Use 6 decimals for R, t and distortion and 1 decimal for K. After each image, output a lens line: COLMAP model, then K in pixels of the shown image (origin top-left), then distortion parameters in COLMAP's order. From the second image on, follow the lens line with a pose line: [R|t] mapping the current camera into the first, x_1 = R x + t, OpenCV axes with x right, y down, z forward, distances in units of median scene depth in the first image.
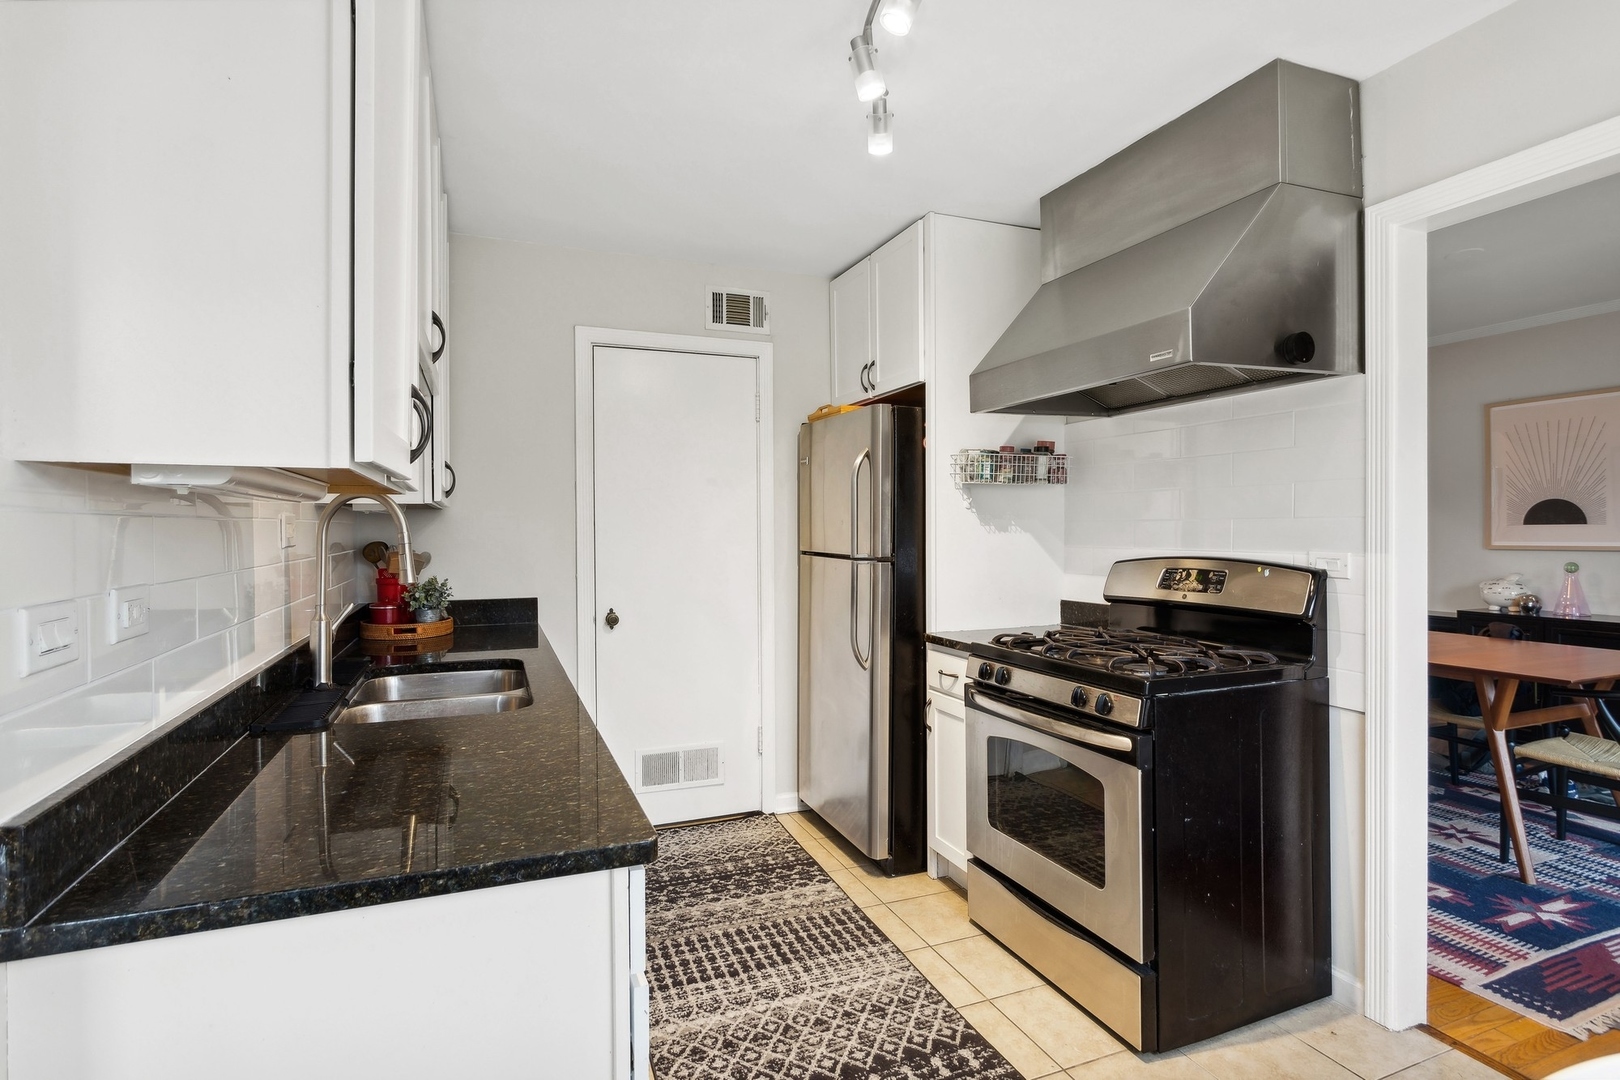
lens RADIAL K [[809.2, 0, 780.5], [0, 809.2, 523.7], [0, 0, 1]] dist [-0.019674, 0.009096]
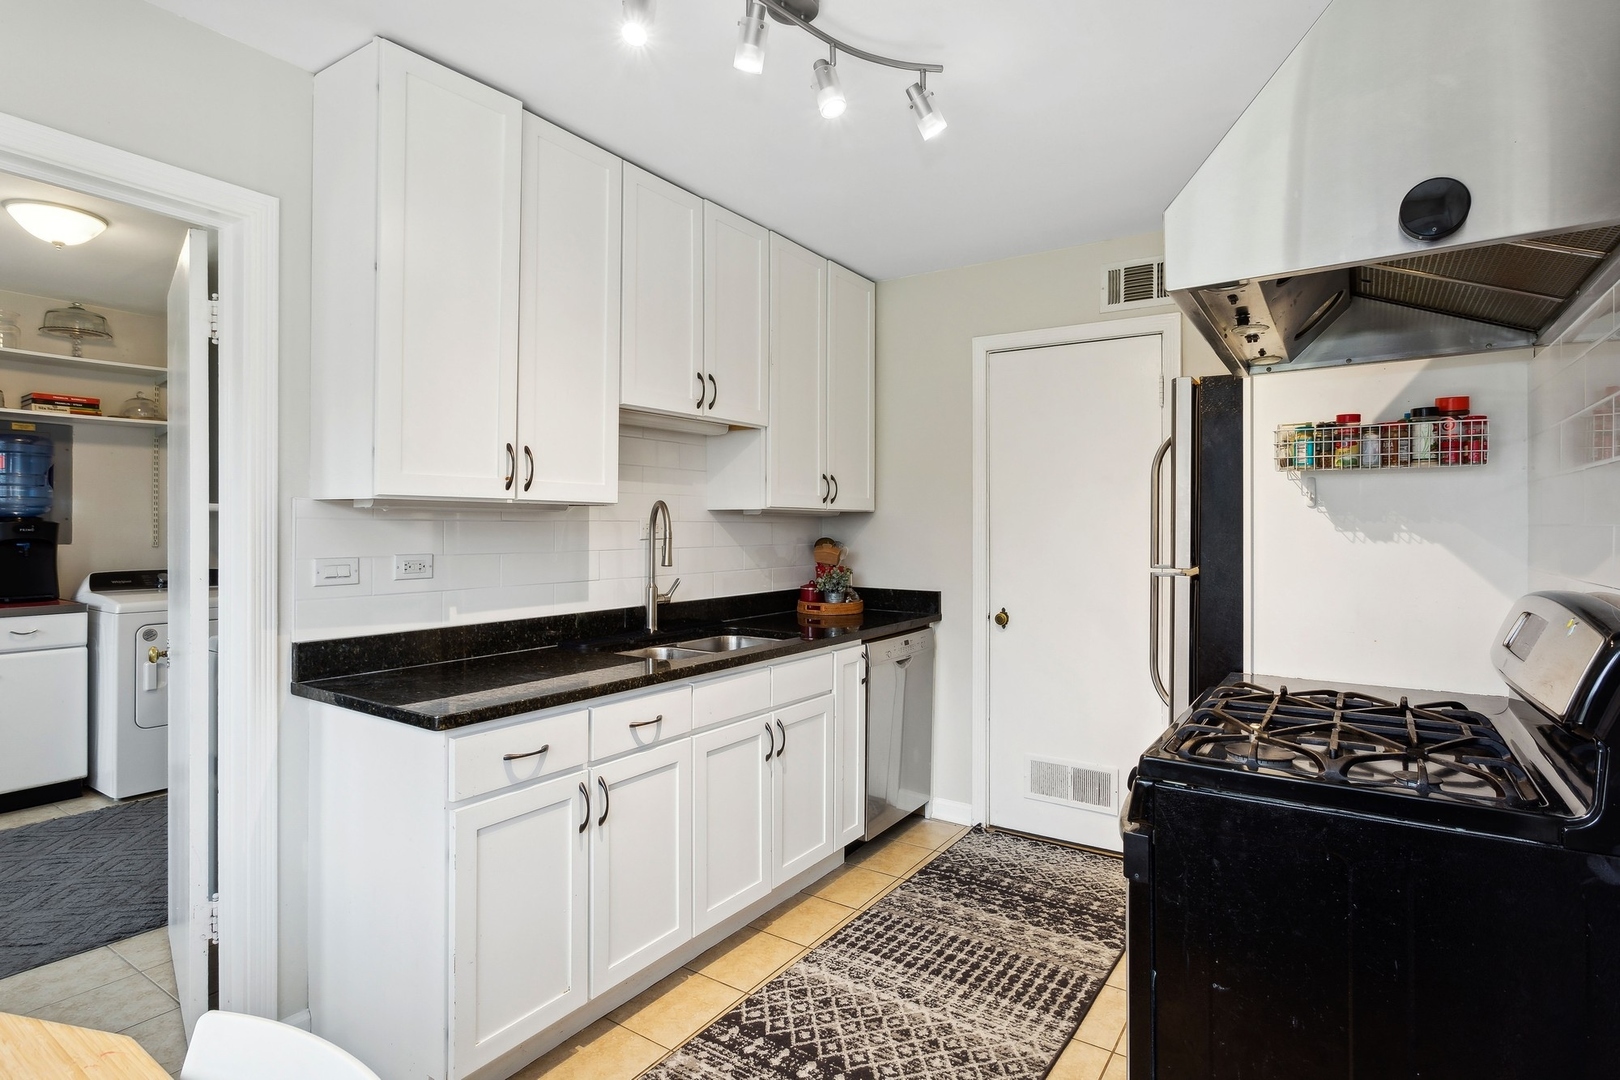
lens RADIAL K [[809.2, 0, 780.5], [0, 809.2, 523.7], [0, 0, 1]] dist [-0.019674, 0.009096]
pose [[0.565310, 0.005268, -0.824861, 0.597963], [-0.005094, 0.999983, 0.002895, -0.004397], [0.824863, 0.002565, 0.565328, 0.245400]]
